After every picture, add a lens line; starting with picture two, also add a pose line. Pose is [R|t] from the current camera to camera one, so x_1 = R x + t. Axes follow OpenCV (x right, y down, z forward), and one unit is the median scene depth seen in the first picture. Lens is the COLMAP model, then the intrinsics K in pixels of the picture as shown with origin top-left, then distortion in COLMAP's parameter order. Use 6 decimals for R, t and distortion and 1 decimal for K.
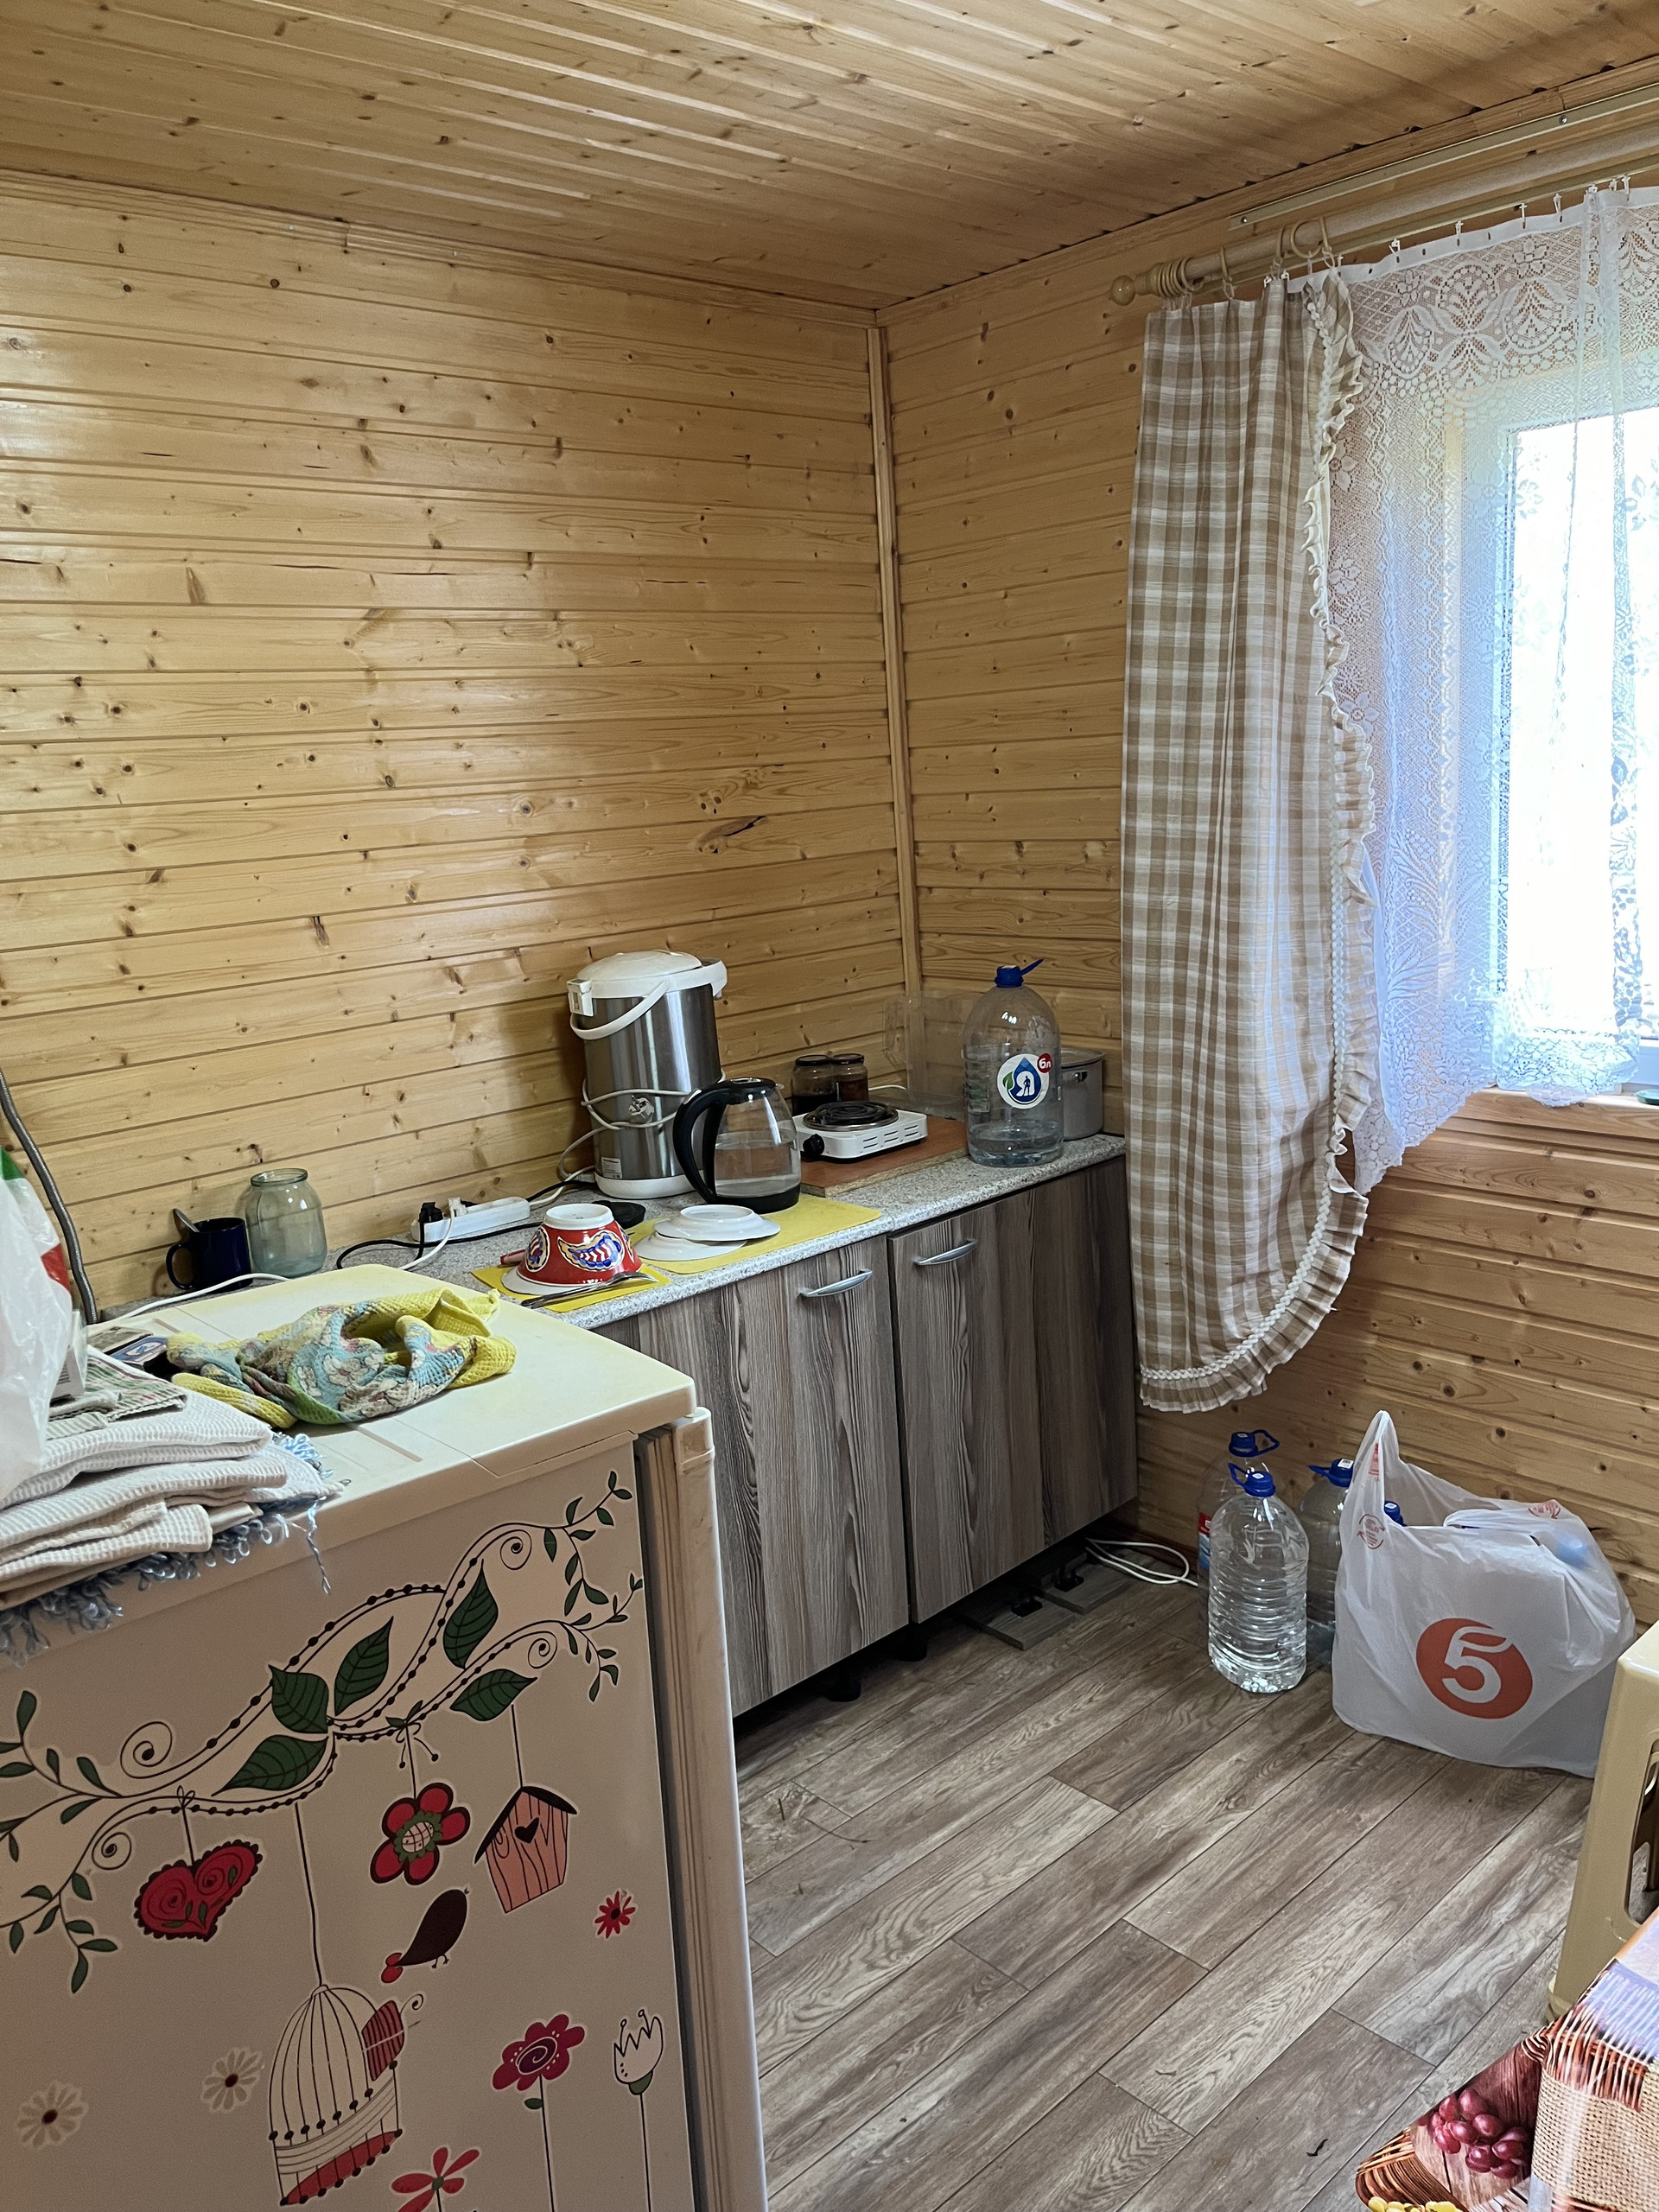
lens RADIAL K [[1689.6, 0, 825.1], [0, 1689.6, 1121.9], [0, 0, 1]] dist [0.068870, -0.090547]
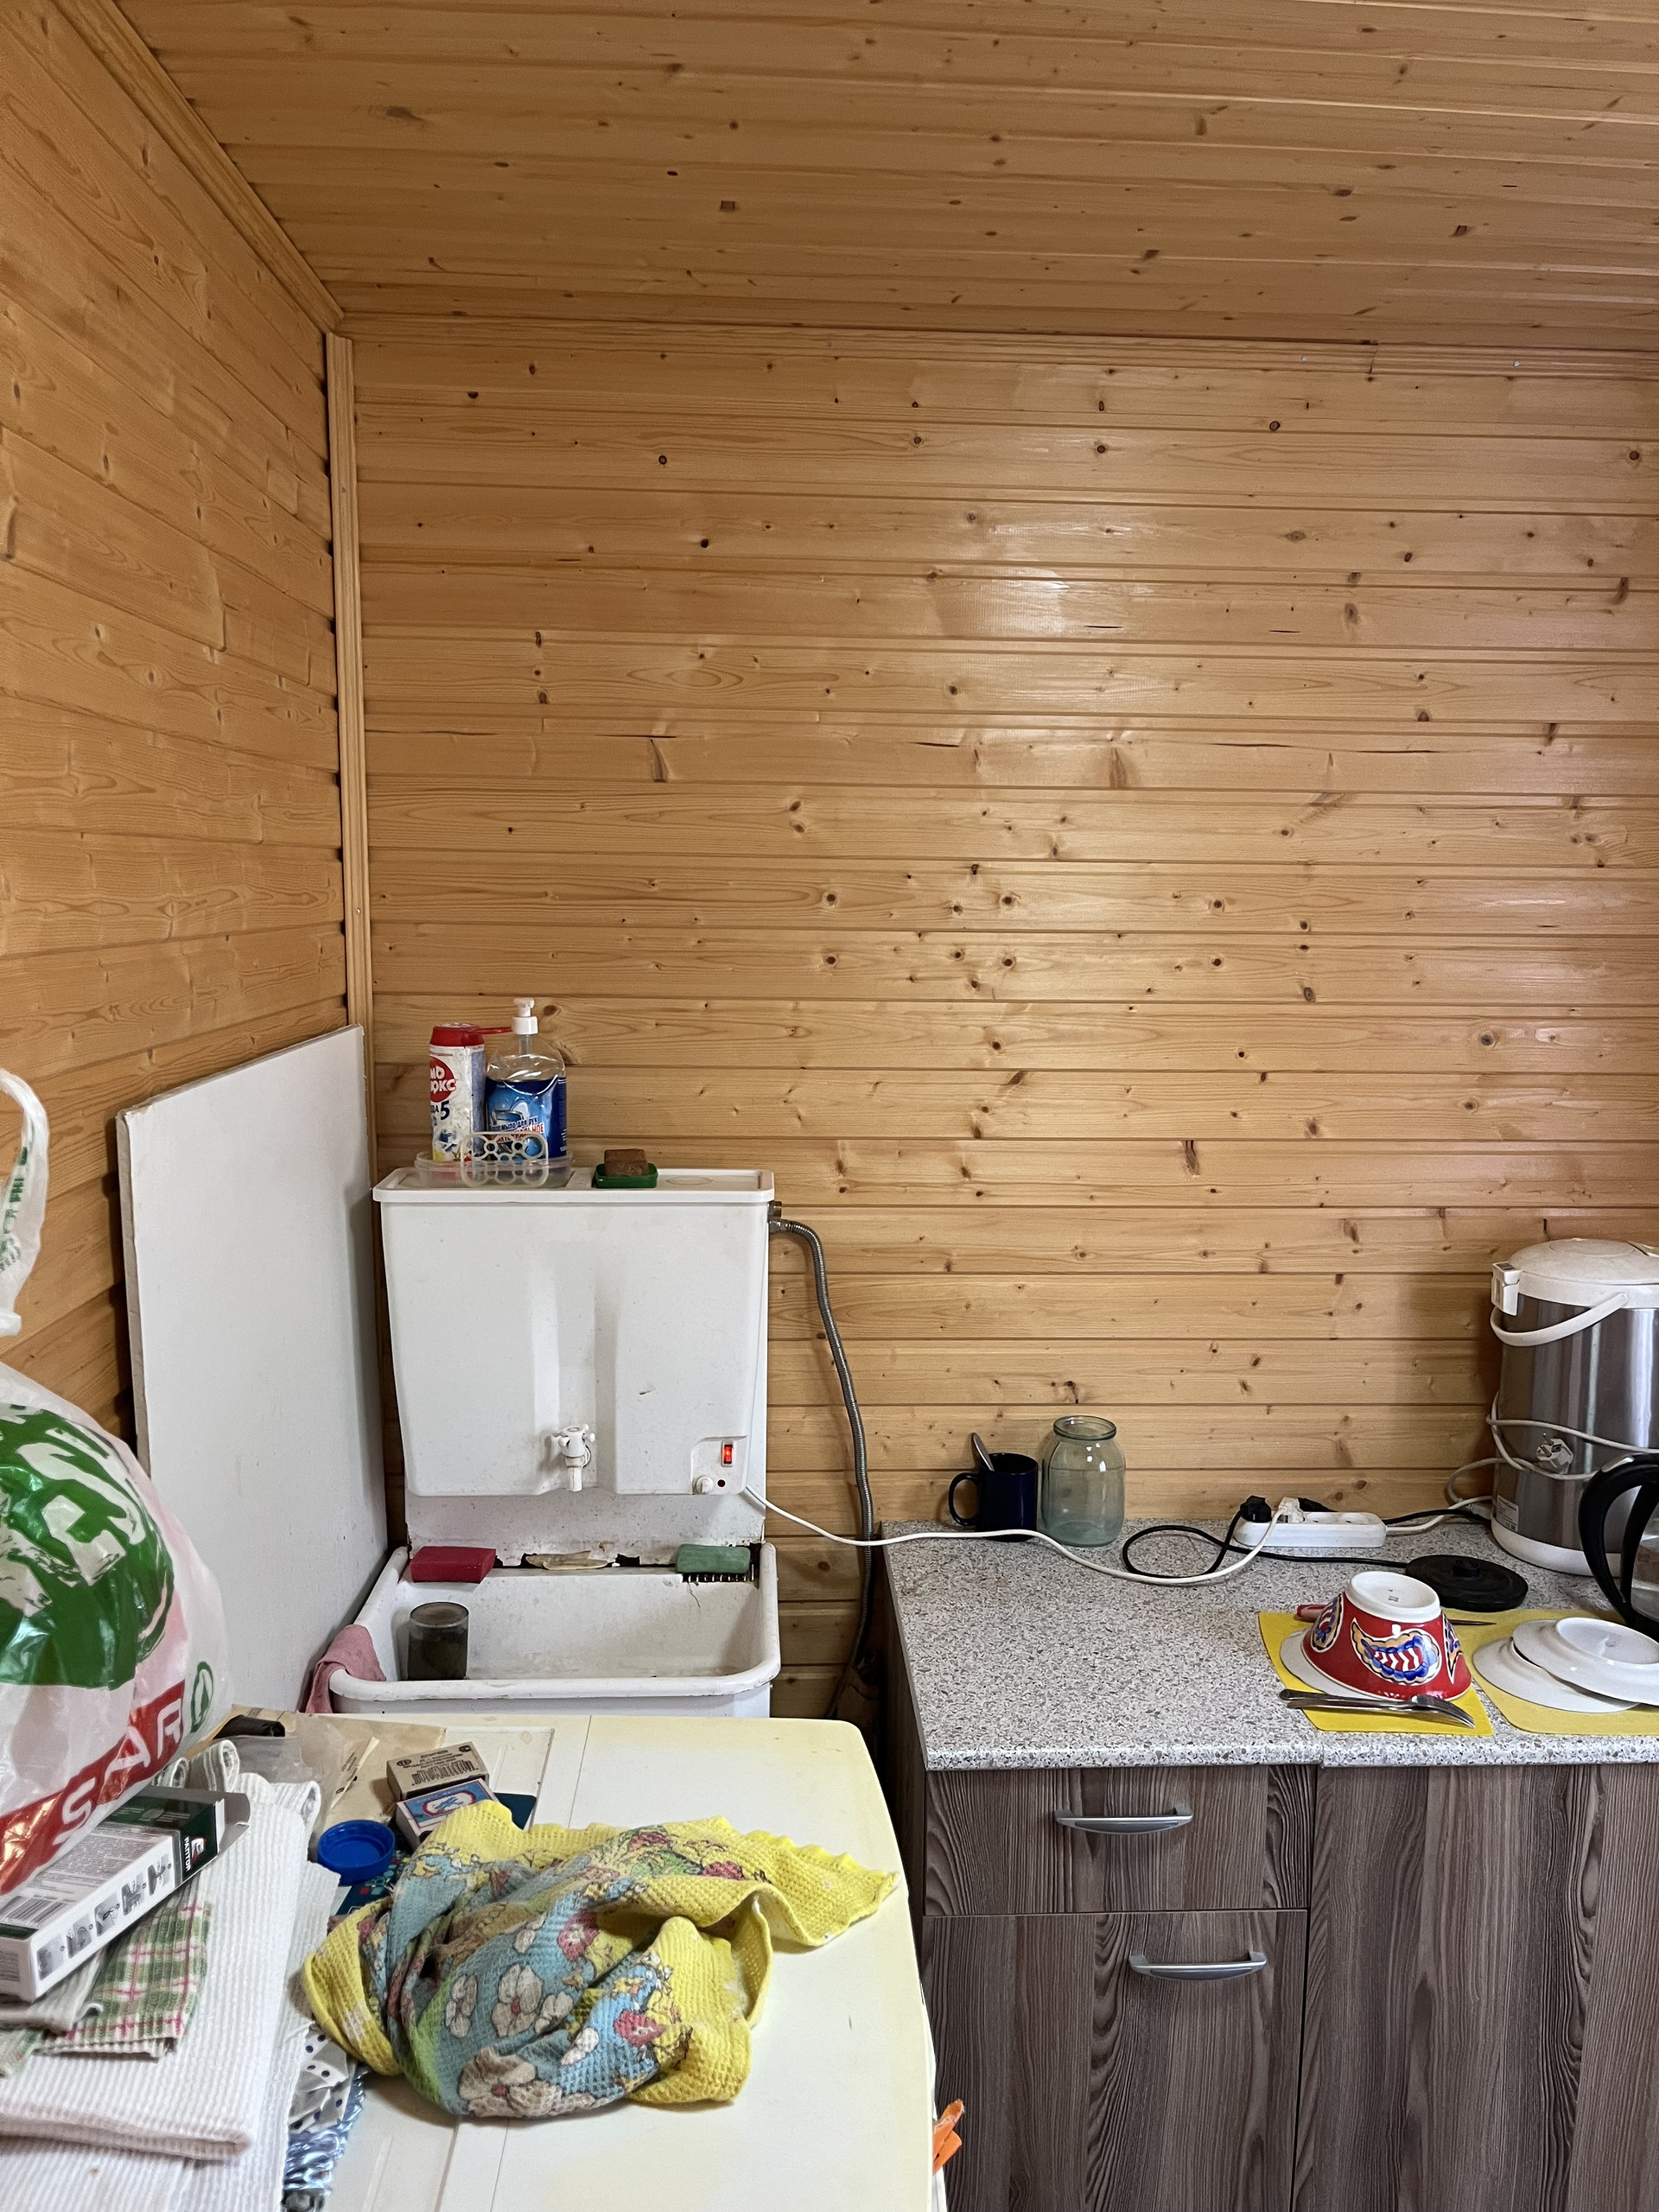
lens RADIAL K [[1657.8, 0, 835.6], [0, 1657.8, 1128.3], [0, 0, 1]] dist [0.058282, -0.083739]
pose [[0.773345, 0.163211, -0.612618, 0.080242], [-0.193050, 0.981030, 0.017663, -0.108422], [0.603879, 0.104606, 0.790182, 0.224281]]
